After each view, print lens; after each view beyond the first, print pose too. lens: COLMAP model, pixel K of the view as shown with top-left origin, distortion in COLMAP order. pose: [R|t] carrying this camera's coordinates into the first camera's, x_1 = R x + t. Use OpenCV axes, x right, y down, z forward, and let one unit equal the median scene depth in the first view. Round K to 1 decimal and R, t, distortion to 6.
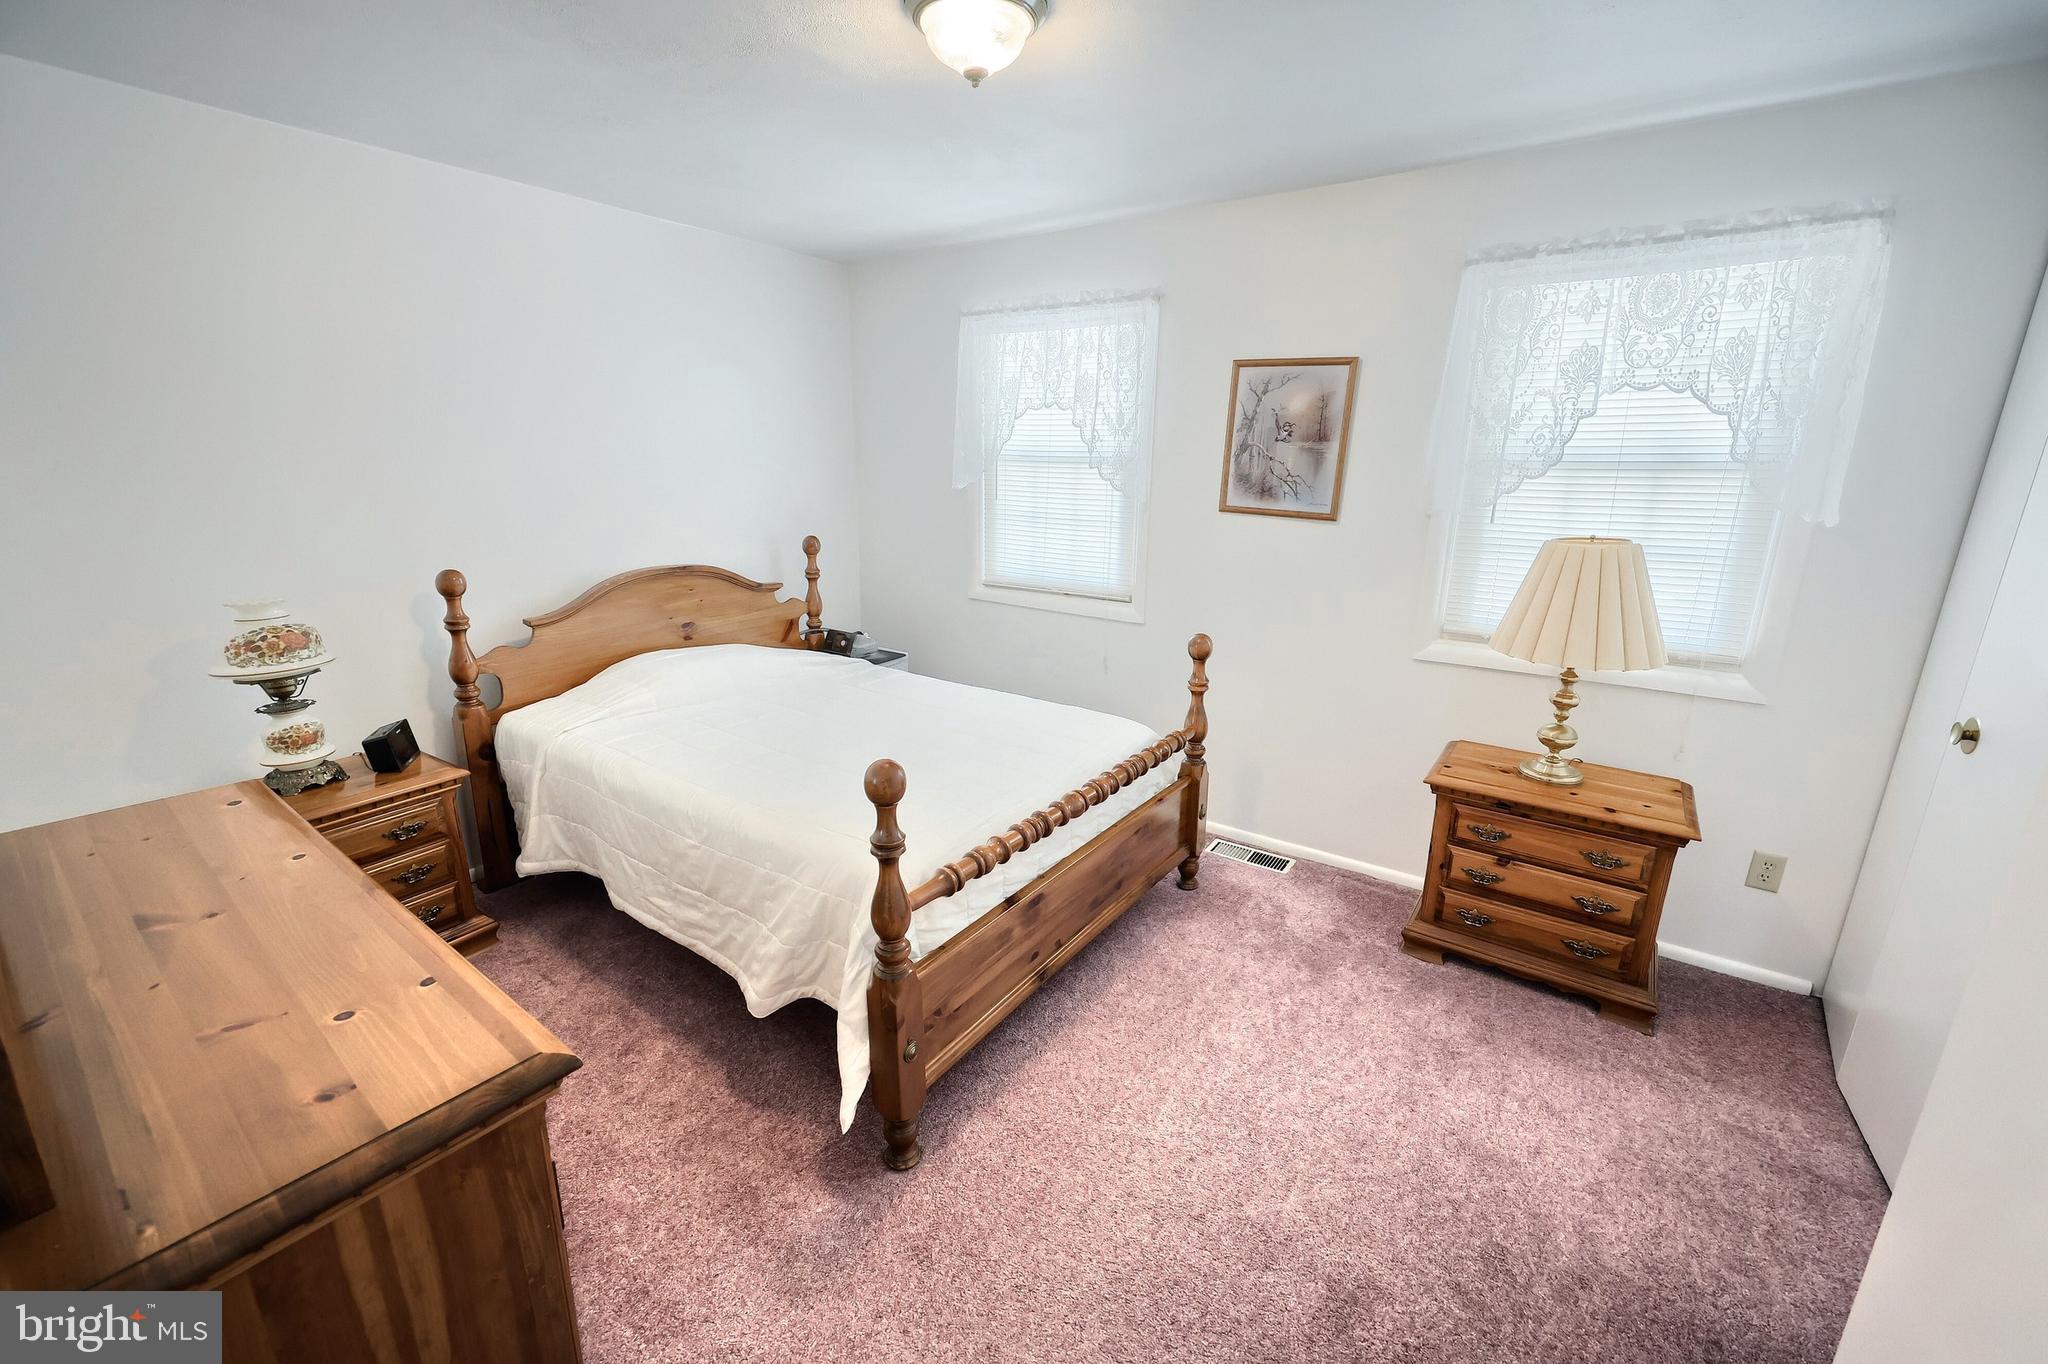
lens RADIAL K [[821.4, 0, 1005.9], [0, 821.4, 677.3], [0, 0, 1]] dist [0.004444, 0.000002]
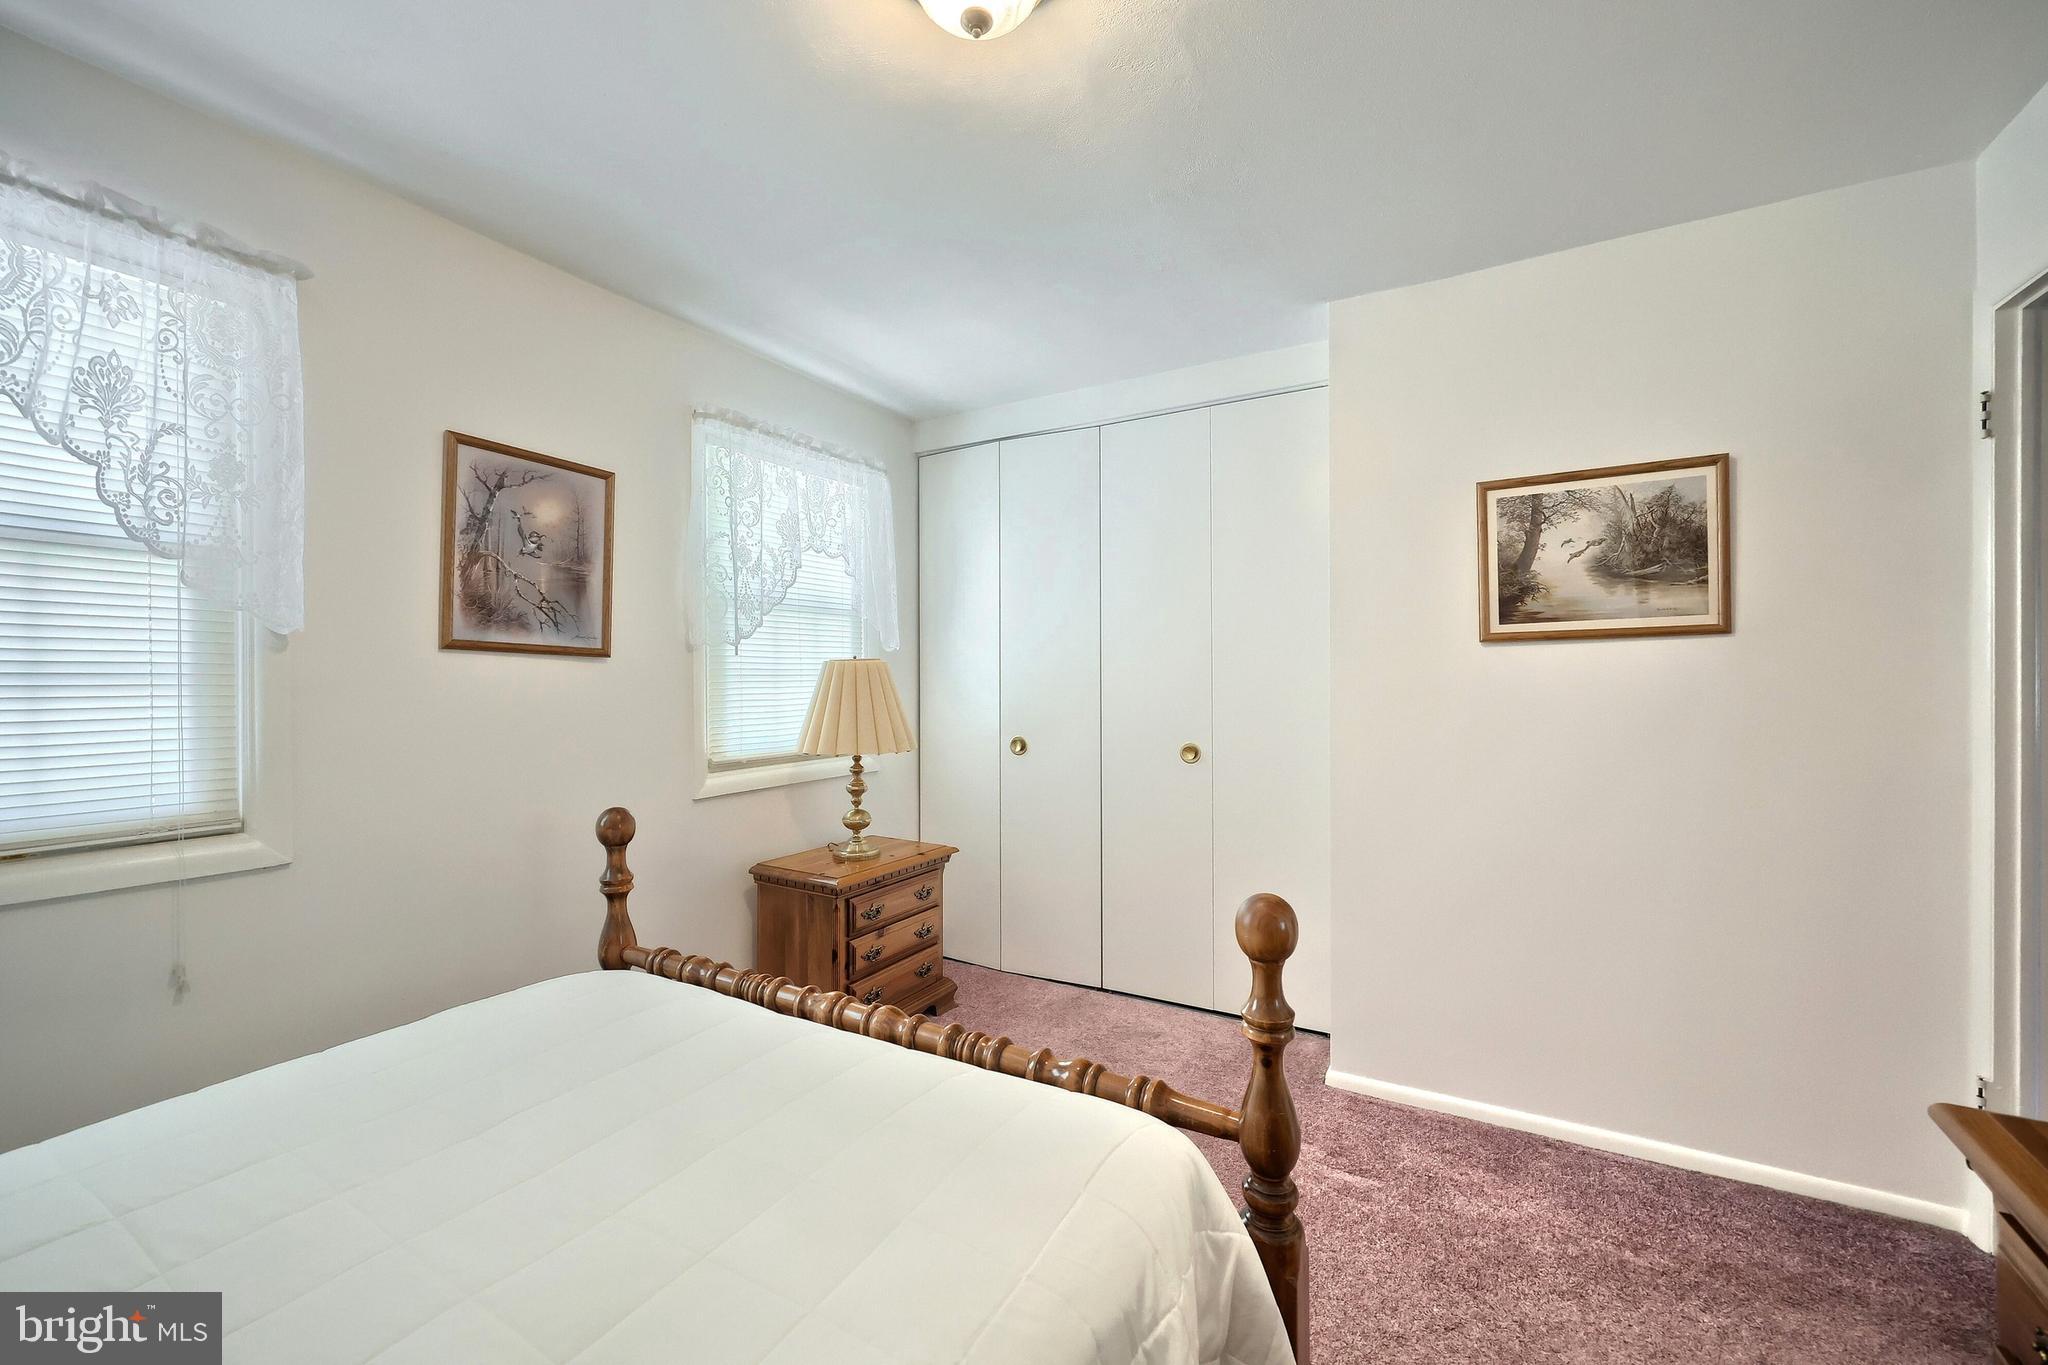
lens RADIAL K [[821.4, 0, 1013.1], [0, 821.4, 673.5], [0, 0, 1]] dist [0.004444, 0.000002]
pose [[-0.081642, -0.003996, 0.996654, -0.543105], [0.260274, 0.965206, 0.025191, -0.103965], [-0.962077, 0.261459, -0.077761, 0.796530]]
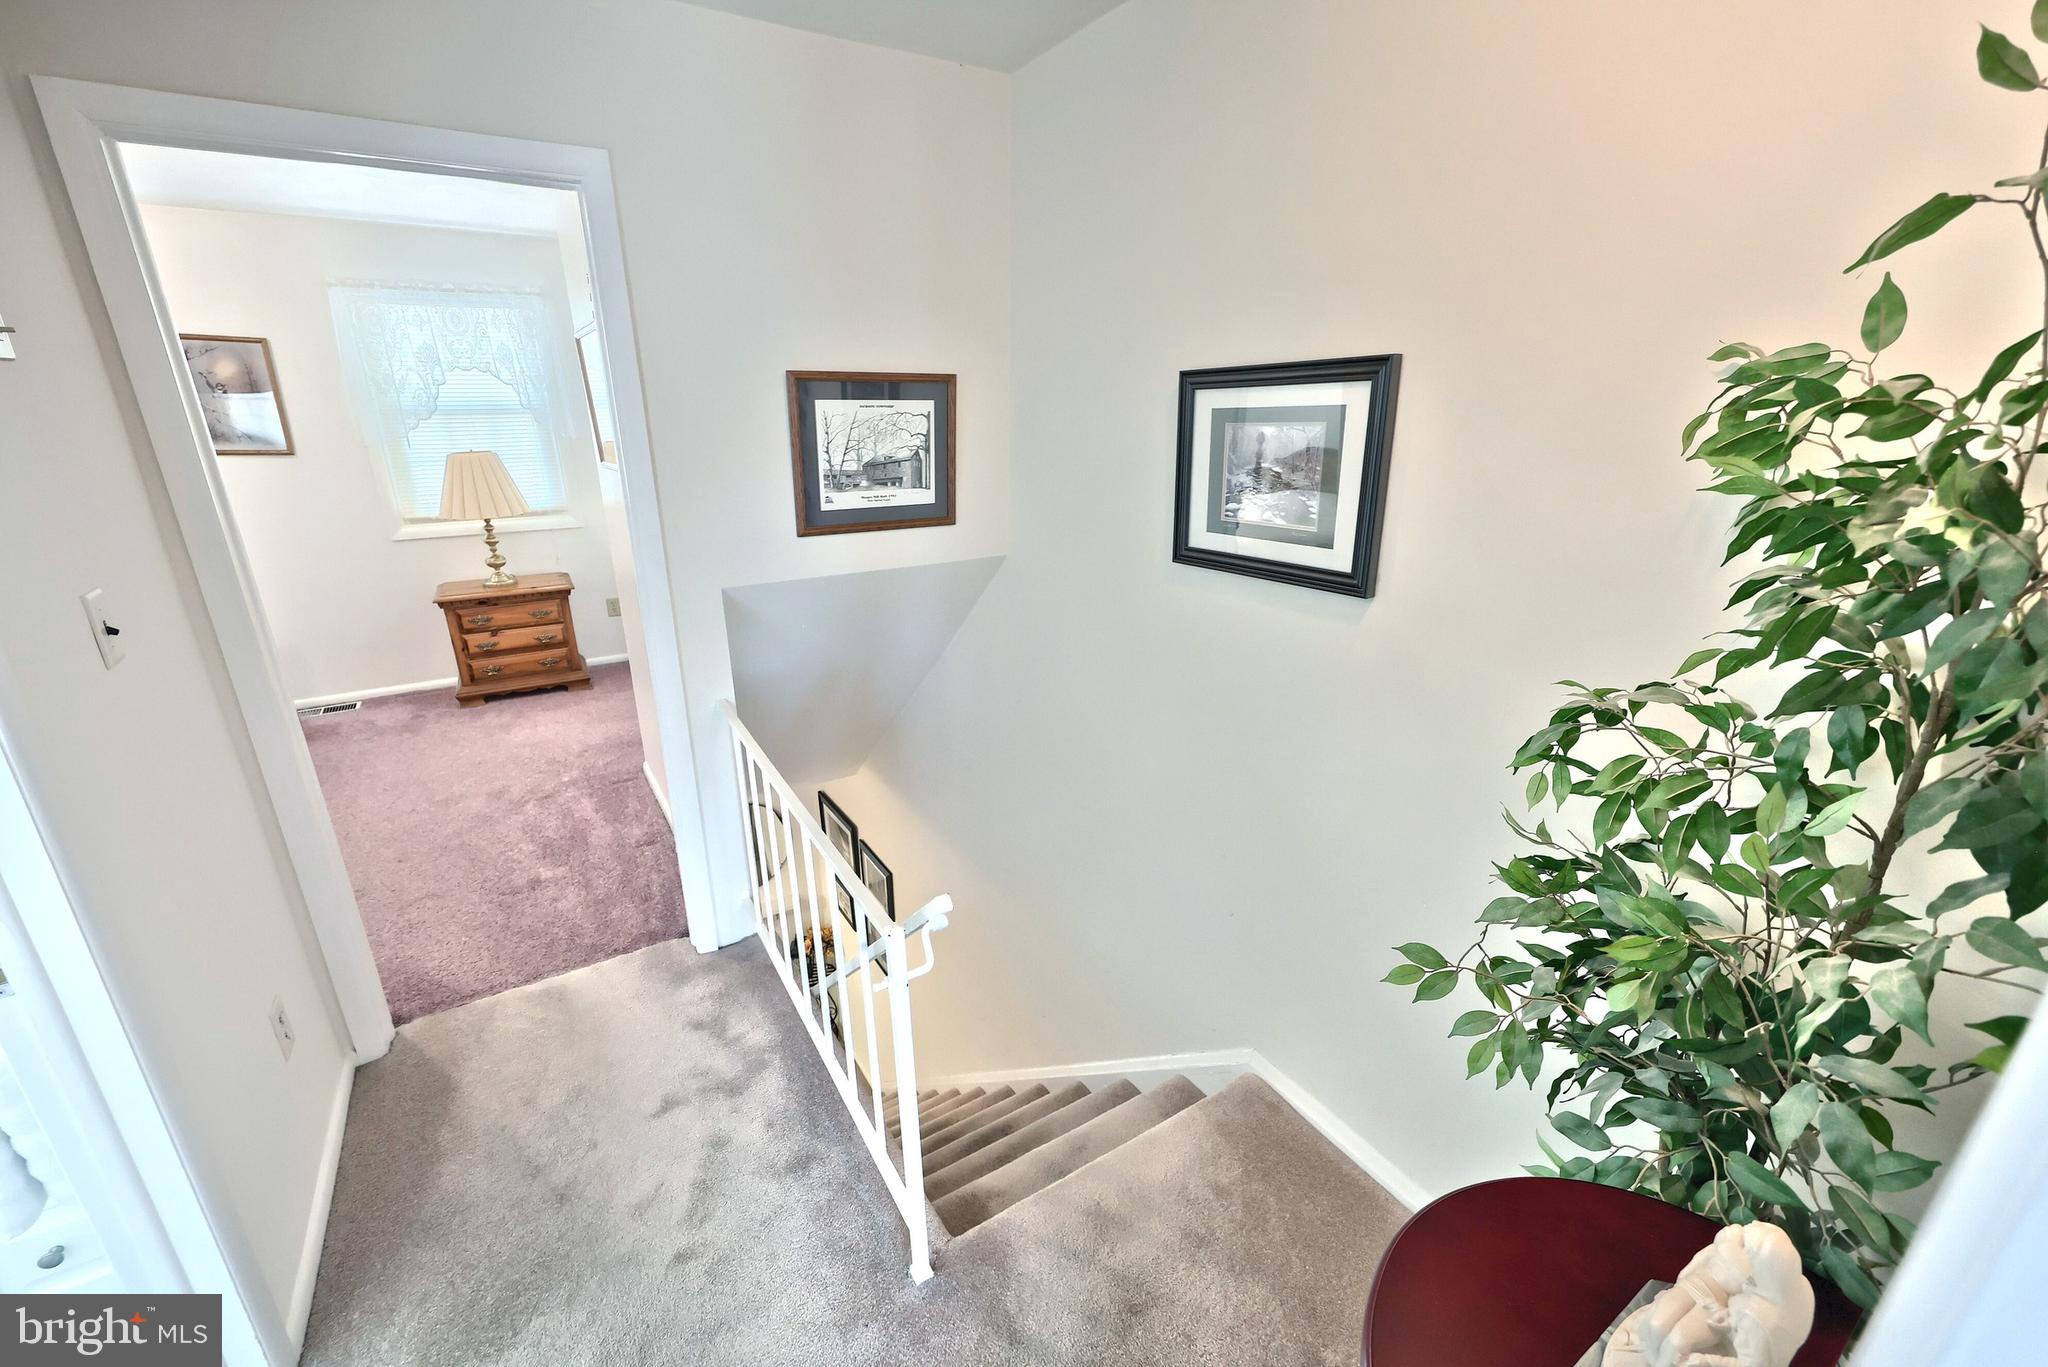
lens RADIAL K [[821.4, 0, 1007.2], [0, 821.4, 676.4], [0, 0, 1]] dist [0.004444, 0.000002]
pose [[0.384585, -0.296130, 0.874301, -0.561621], [0.253751, 0.944572, 0.208312, 0.217138], [-0.887527, 0.141741, 0.438411, -0.766217]]
